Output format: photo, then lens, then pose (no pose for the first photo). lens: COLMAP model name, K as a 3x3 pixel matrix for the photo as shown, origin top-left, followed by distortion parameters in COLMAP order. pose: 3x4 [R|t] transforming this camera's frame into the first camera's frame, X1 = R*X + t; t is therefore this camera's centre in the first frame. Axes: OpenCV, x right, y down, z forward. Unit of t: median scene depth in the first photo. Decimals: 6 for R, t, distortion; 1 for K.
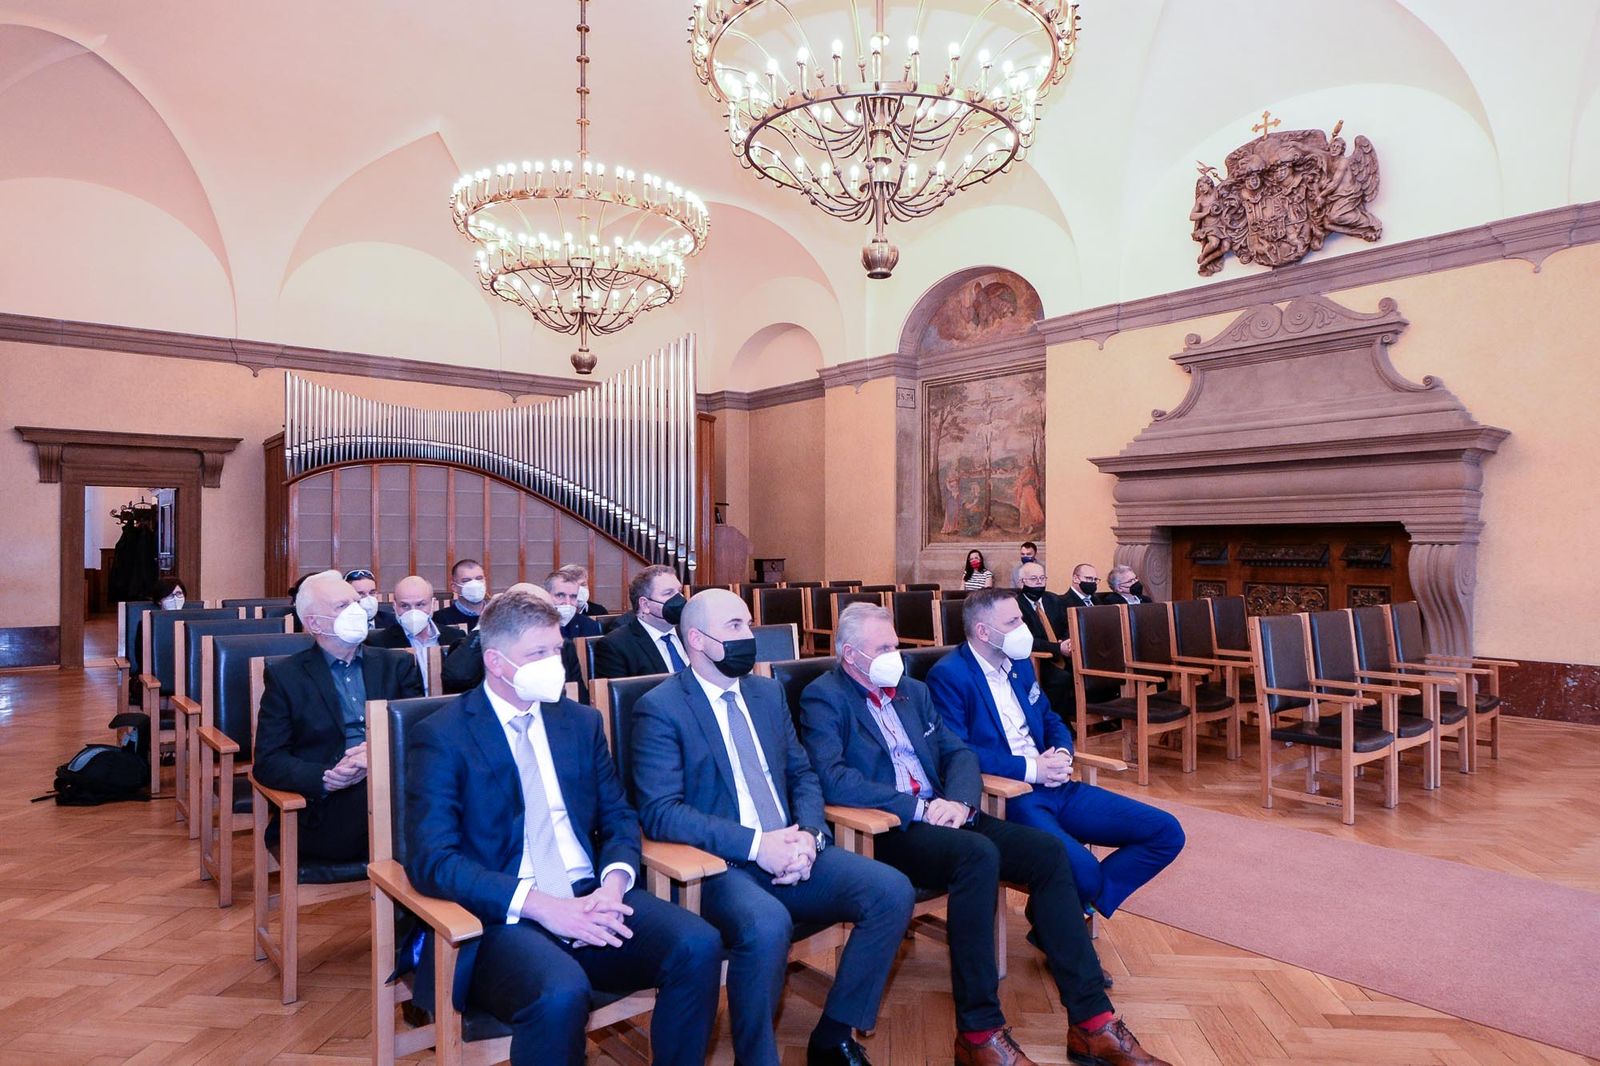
lens RADIAL K [[1014.9, 0, 799.4], [0, 1014.9, 534.3], [0, 0, 1]] dist [0.004439, -0.000242]
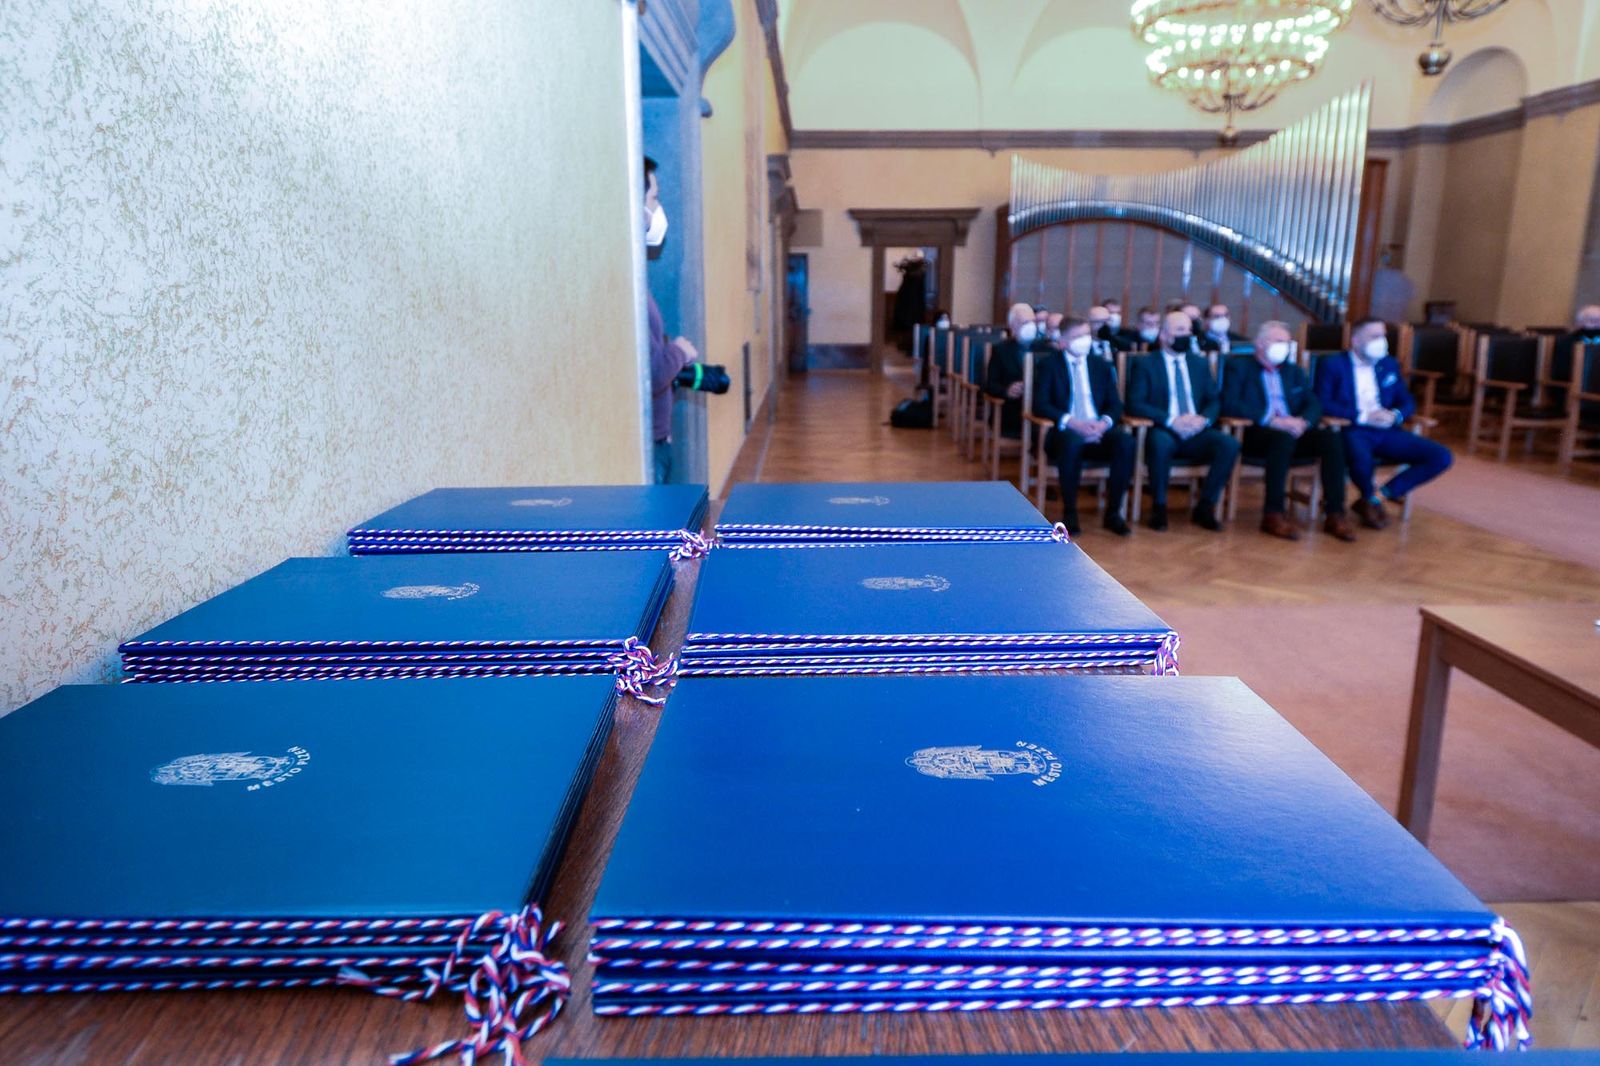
lens RADIAL K [[1019.8, 0, 797.2], [0, 1019.8, 528.0], [0, 0, 1]] dist [0.009186, 0.001029]
pose [[0.784230, 0.140715, -0.604304, 0.146529], [0.008378, 0.971454, 0.237081, -0.004708], [0.620414, -0.190988, 0.760664, -0.278393]]
